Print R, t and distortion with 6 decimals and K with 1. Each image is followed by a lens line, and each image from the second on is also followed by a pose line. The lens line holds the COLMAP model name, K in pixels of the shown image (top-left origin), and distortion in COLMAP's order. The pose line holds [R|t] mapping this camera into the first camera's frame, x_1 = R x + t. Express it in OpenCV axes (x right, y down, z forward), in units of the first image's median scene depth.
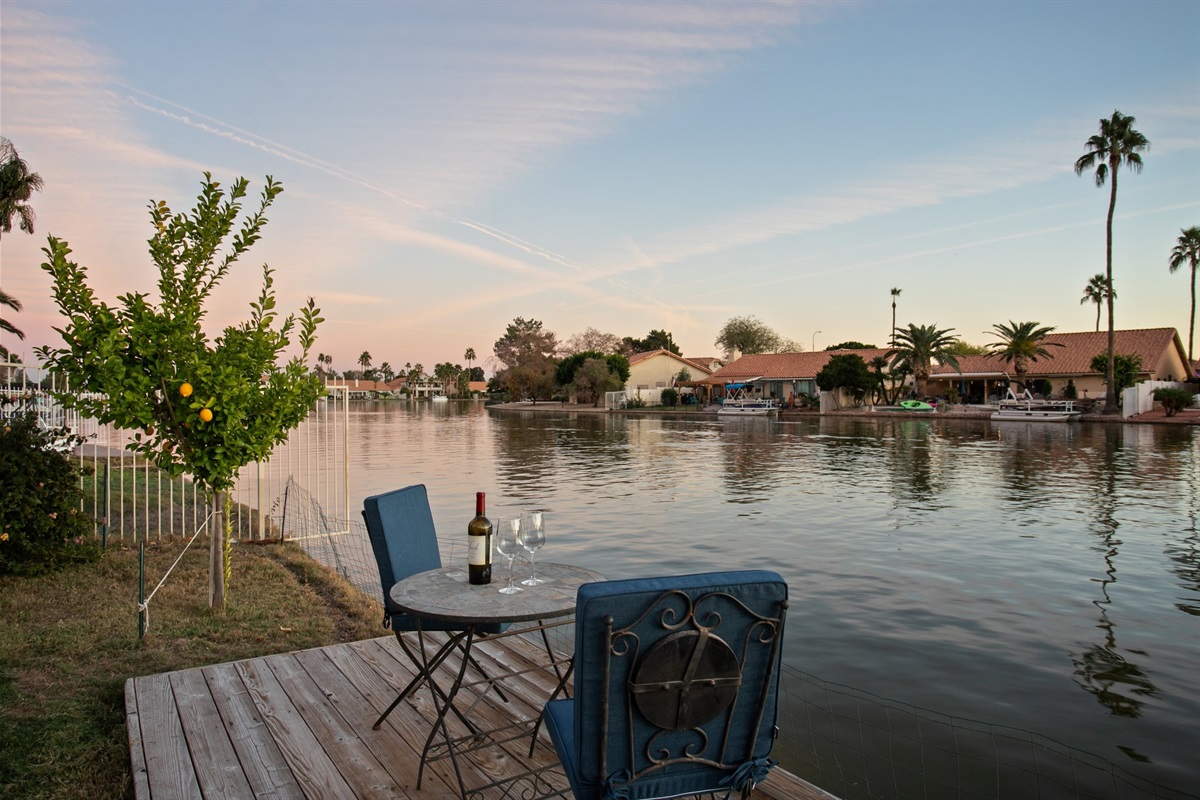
lens RADIAL K [[757.4, 0, 599.2], [0, 757.4, 397.5], [0, 0, 1]] dist [-0.027402, 0.024406]
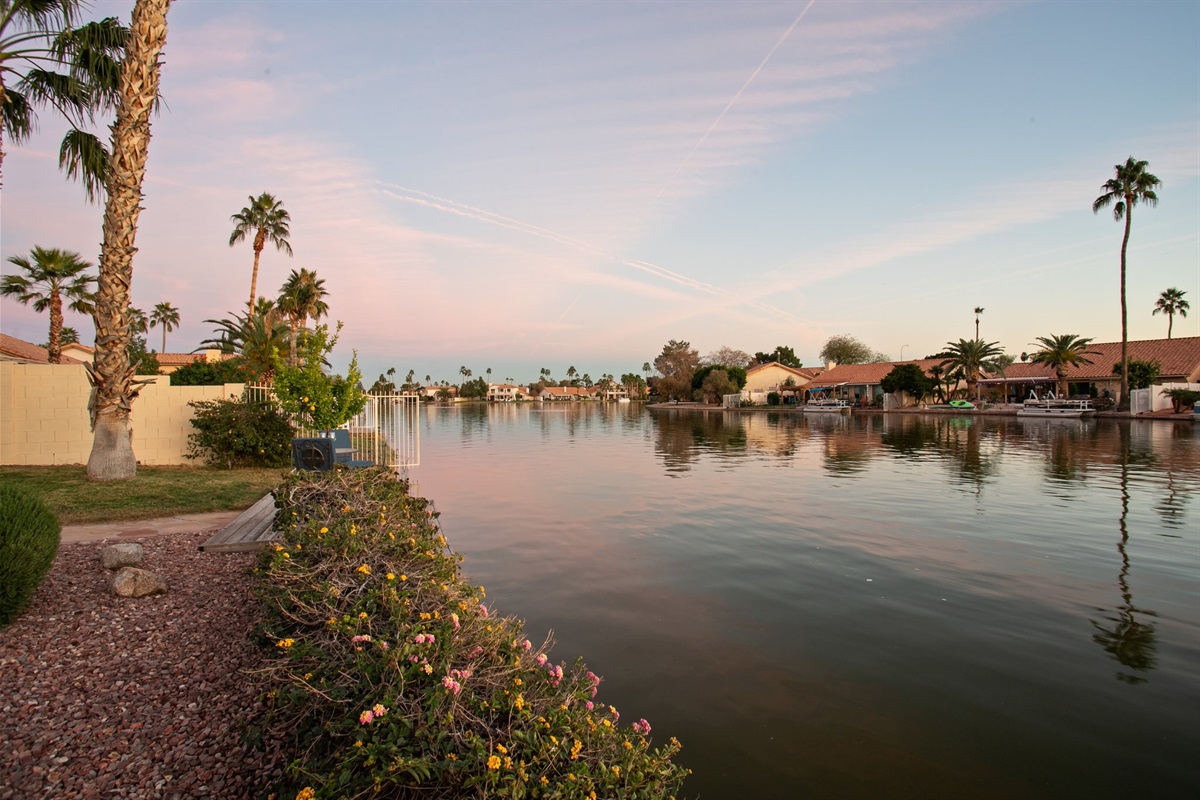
lens RADIAL K [[580.9, 0, 621.2], [0, 580.9, 396.0], [0, 0, 1]] dist [0.014023, -0.000176]
pose [[0.974354, -0.005479, -0.224955, 0.078234], [0.004347, 0.999975, -0.005526, -0.000438], [0.224979, 0.004406, 0.974354, -0.064616]]
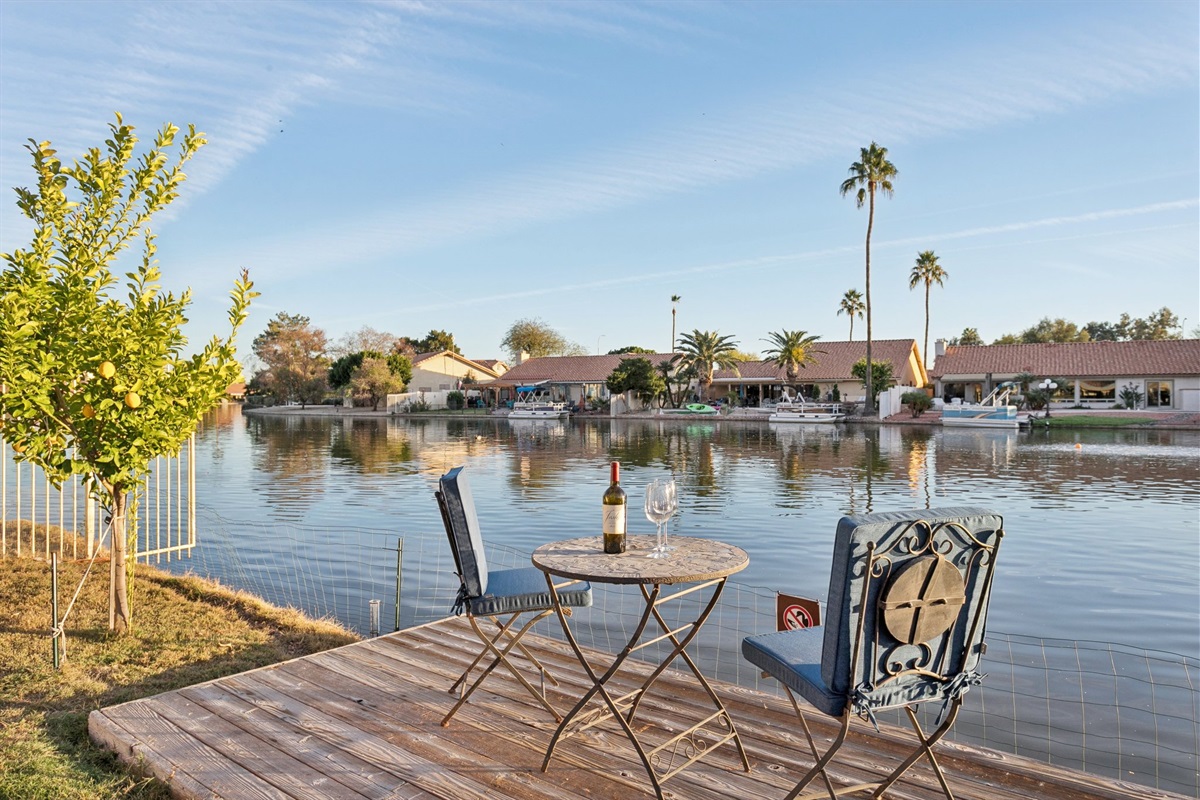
lens RADIAL K [[788.9, 0, 588.0], [0, 788.9, 399.1], [0, 0, 1]] dist [-0.005436, -0.000867]
pose [[0.962691, 0.002545, 0.270590, -0.019810], [-0.001561, 0.999991, -0.003853, 0.001926], [-0.270597, 0.003287, 0.962687, 0.000232]]
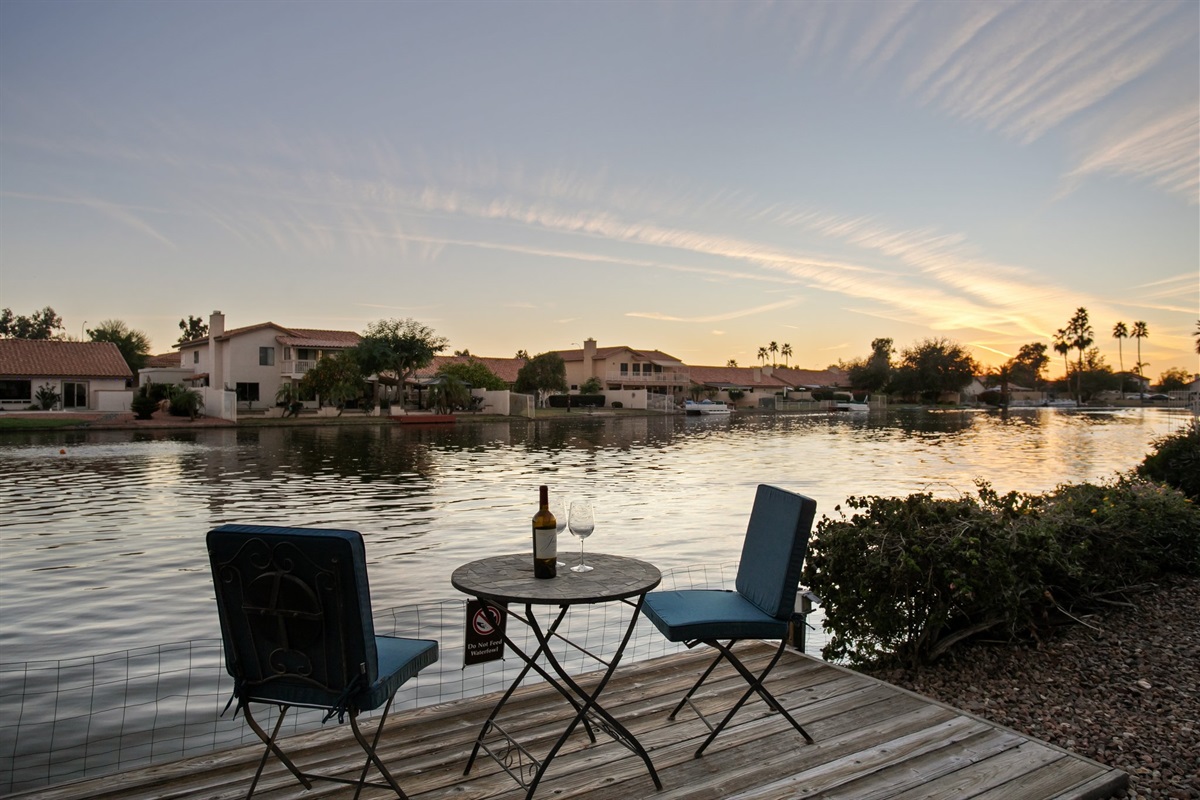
lens RADIAL K [[812.1, 0, 593.8], [0, 812.1, 398.9], [0, 0, 1]] dist [-0.006050, 0.010912]
pose [[0.054999, 0.002474, 0.998483, -0.050212], [0.003158, 0.999991, -0.002652, 0.000771], [-0.998481, 0.003299, 0.054991, 0.036750]]
